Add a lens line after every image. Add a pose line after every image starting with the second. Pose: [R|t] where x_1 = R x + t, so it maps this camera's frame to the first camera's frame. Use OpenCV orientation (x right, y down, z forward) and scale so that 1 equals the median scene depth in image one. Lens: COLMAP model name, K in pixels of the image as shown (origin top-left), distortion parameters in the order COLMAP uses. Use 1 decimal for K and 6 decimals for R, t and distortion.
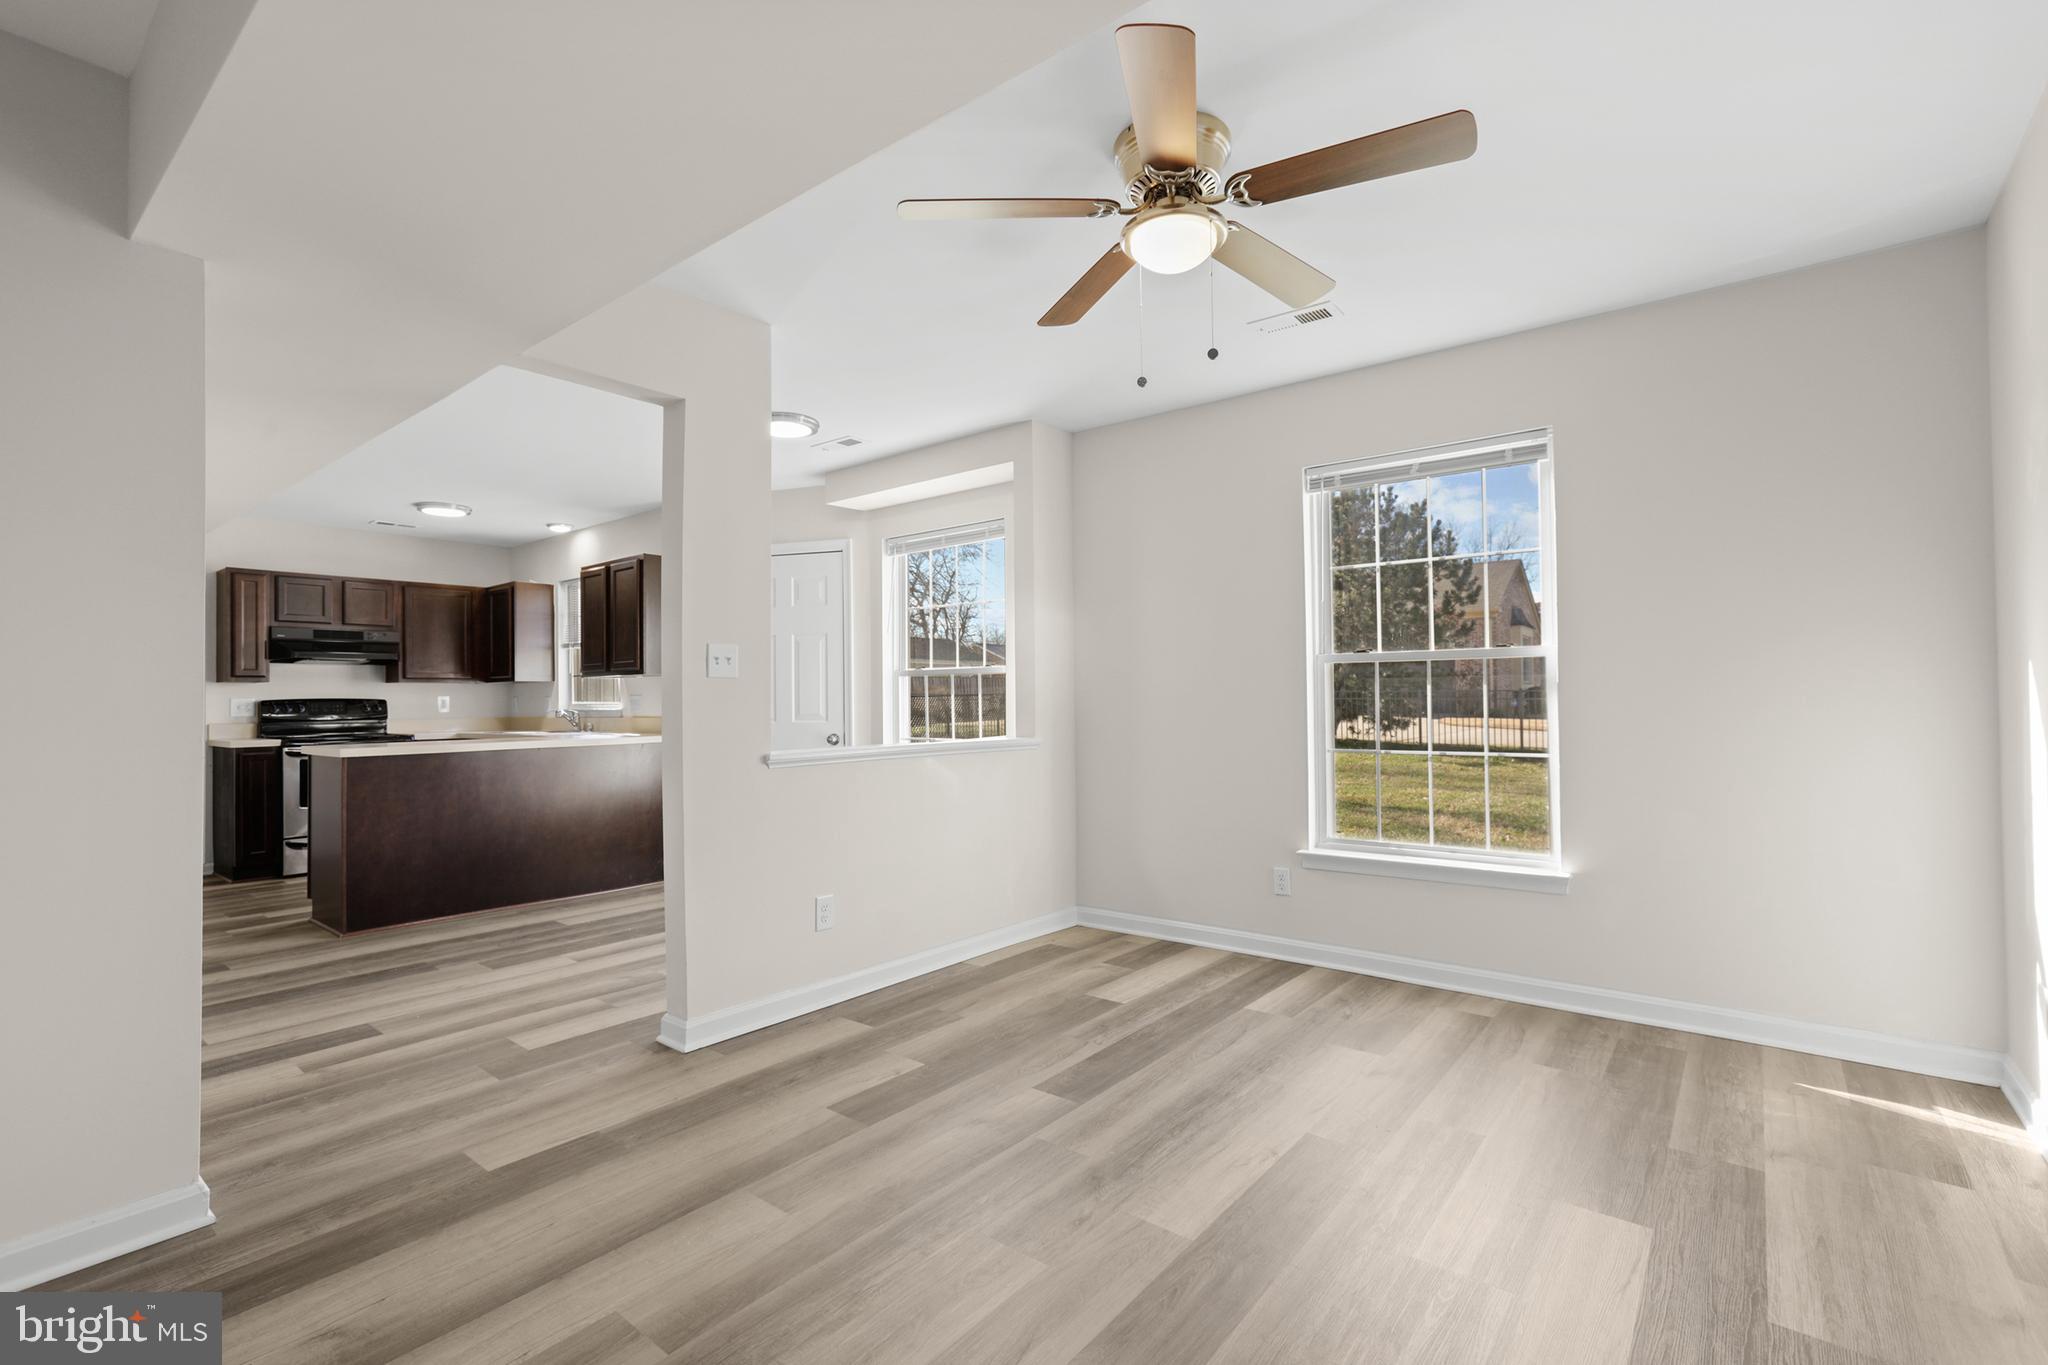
lens RADIAL K [[919.9, 0, 1019.6], [0, 919.9, 683.4], [0, 0, 1]] dist [-0.035380, 0.020762]
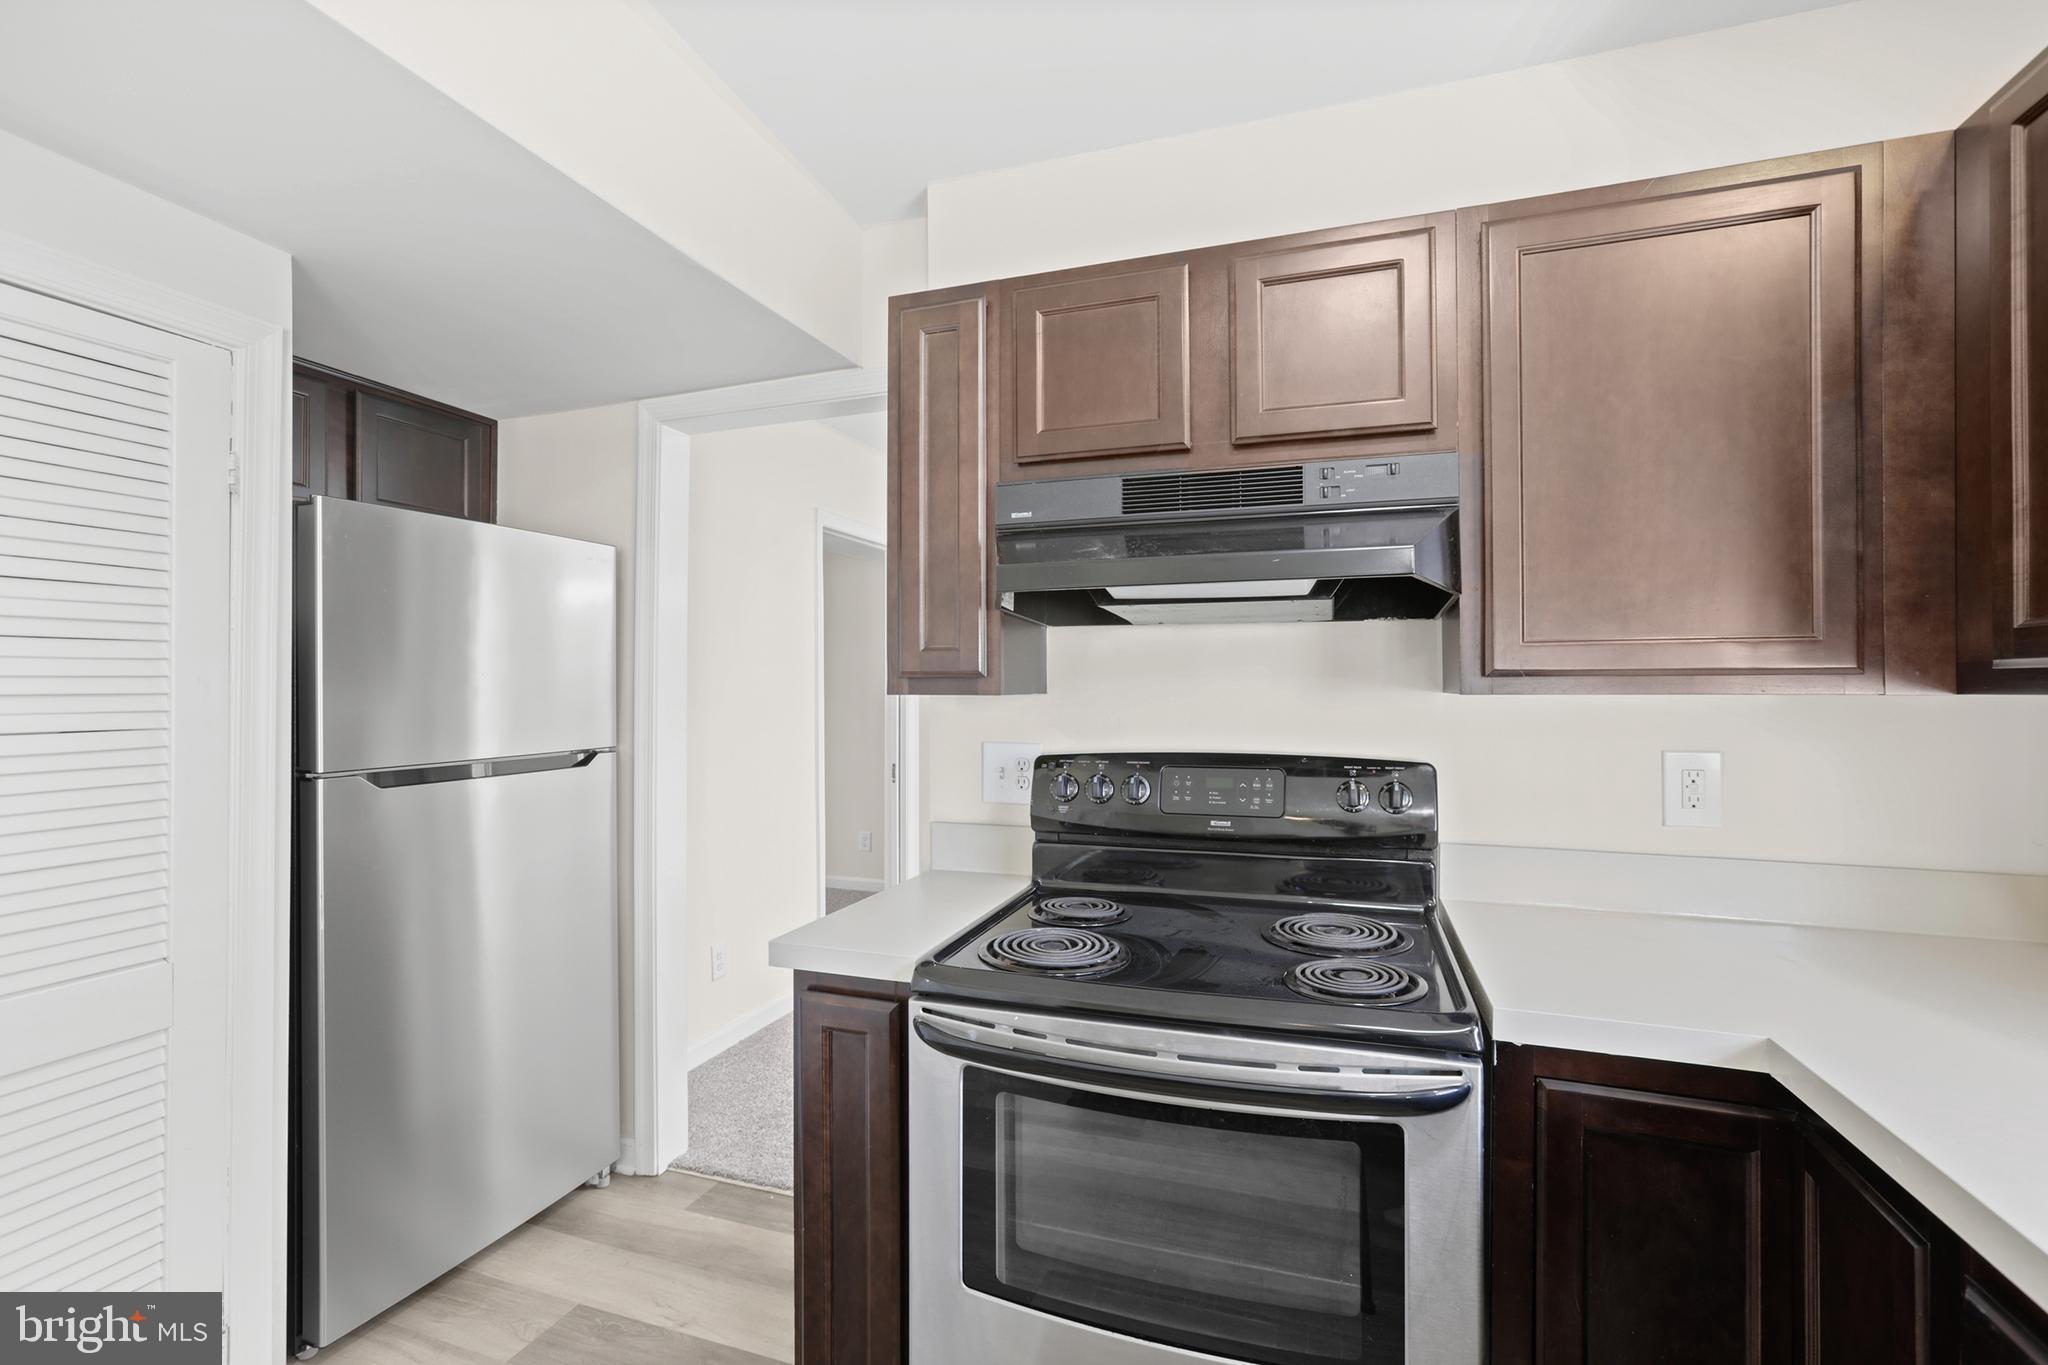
lens RADIAL K [[919.9, 0, 1019.6], [0, 919.9, 683.4], [0, 0, 1]] dist [-0.035380, 0.020762]
pose [[0.331830, 0.008302, -0.943303, -0.586081], [0.012827, 0.999829, 0.013311, -0.008517], [0.943252, -0.016517, 0.331666, 0.943066]]
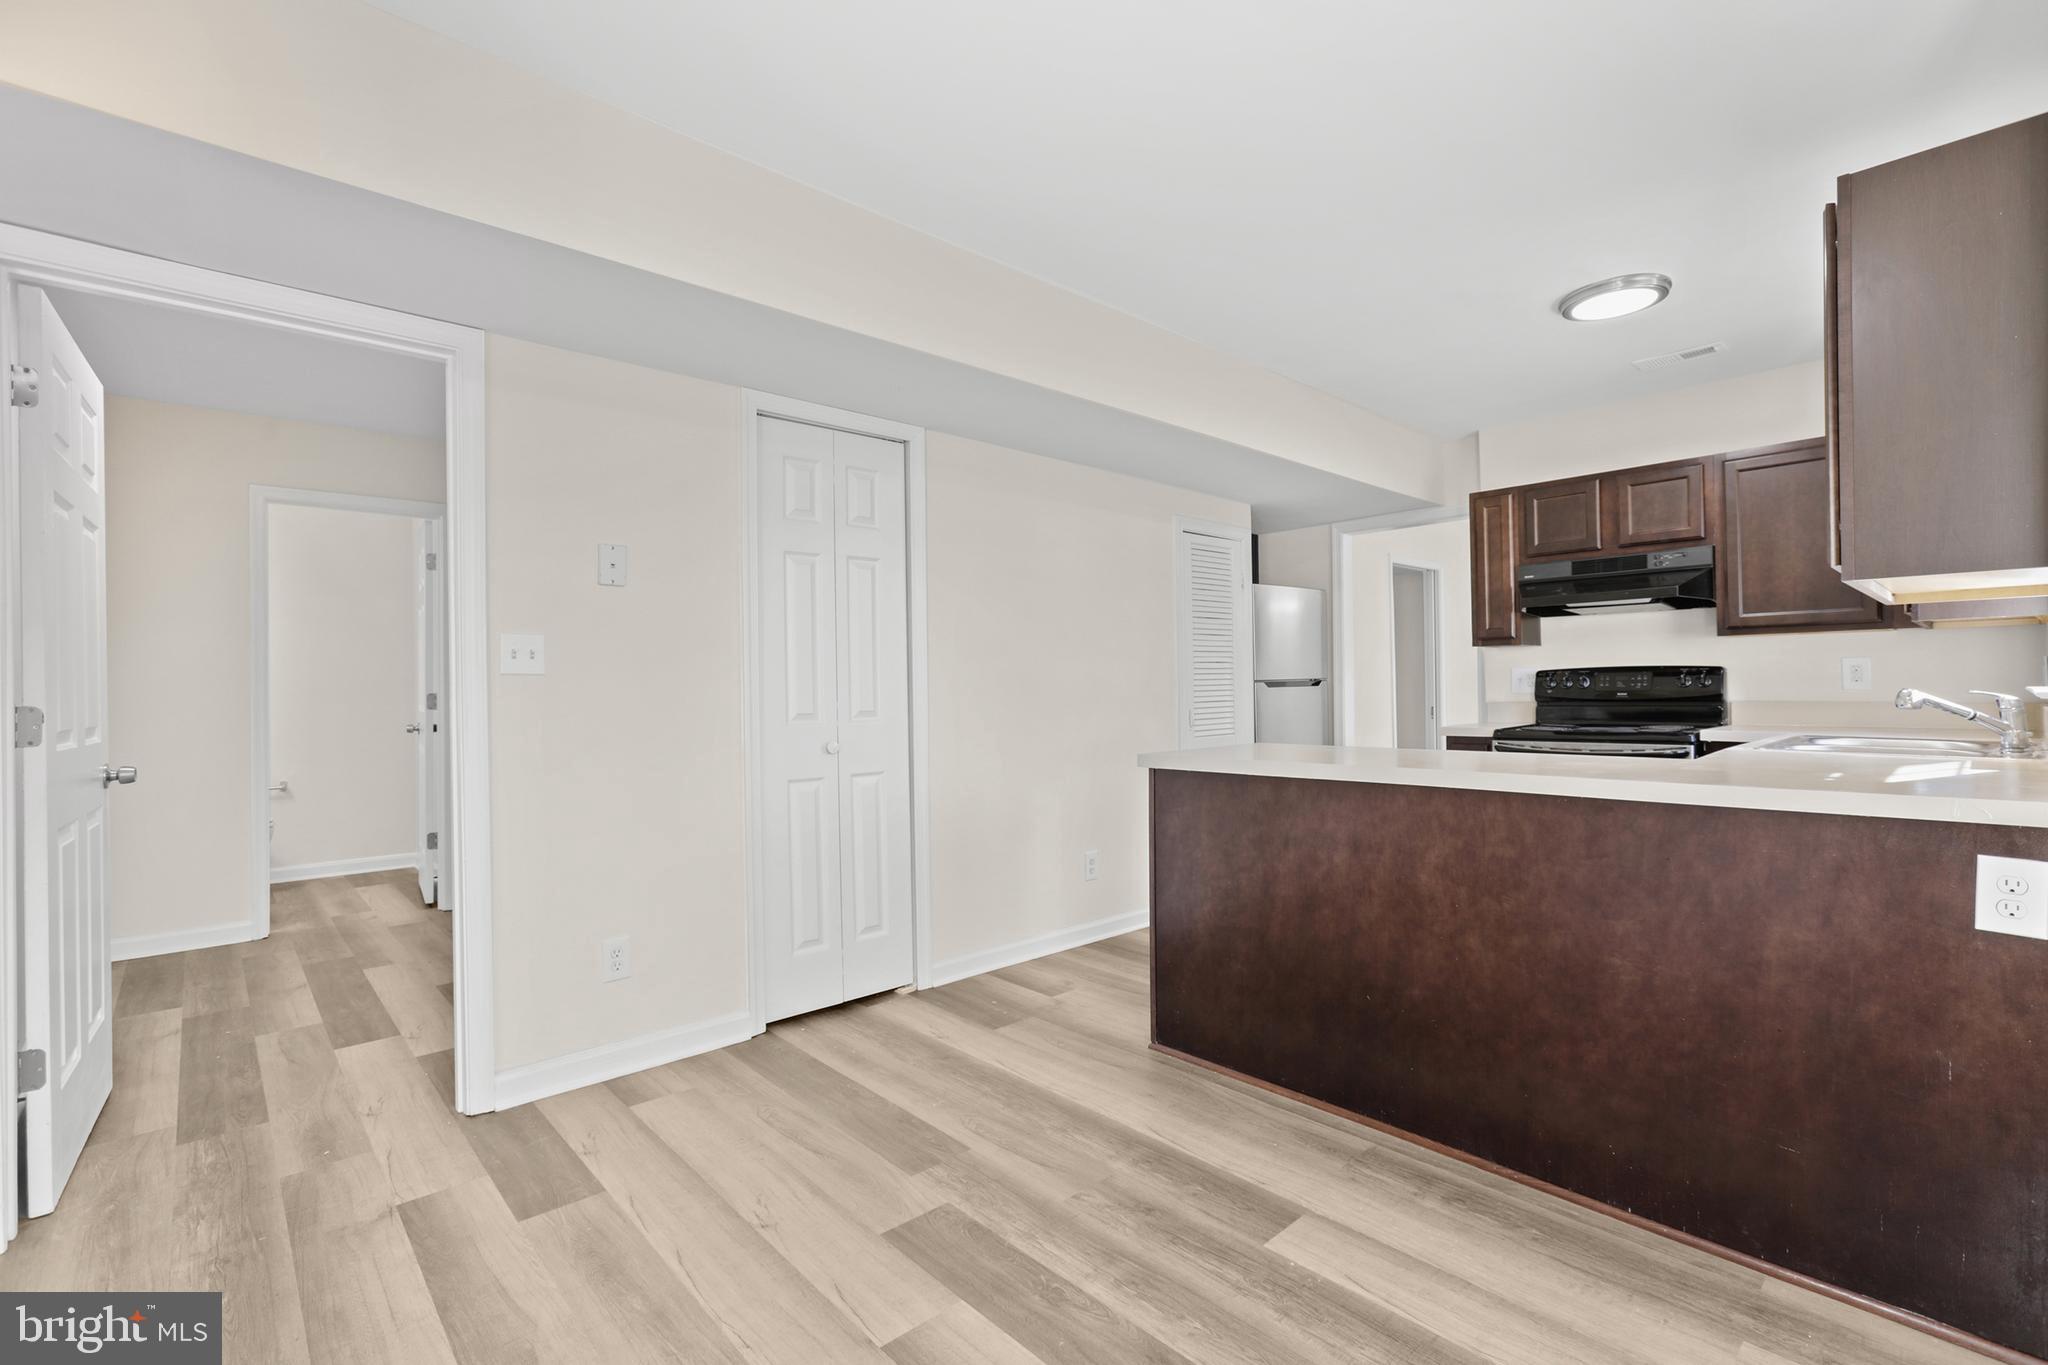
lens RADIAL K [[919.9, 0, 1019.6], [0, 919.9, 683.4], [0, 0, 1]] dist [-0.035380, 0.020762]
pose [[-0.154131, 0.010327, -0.987996, -0.070619], [0.034190, 0.999402, 0.005112, 0.012018], [0.987459, -0.032992, -0.154392, 0.746166]]
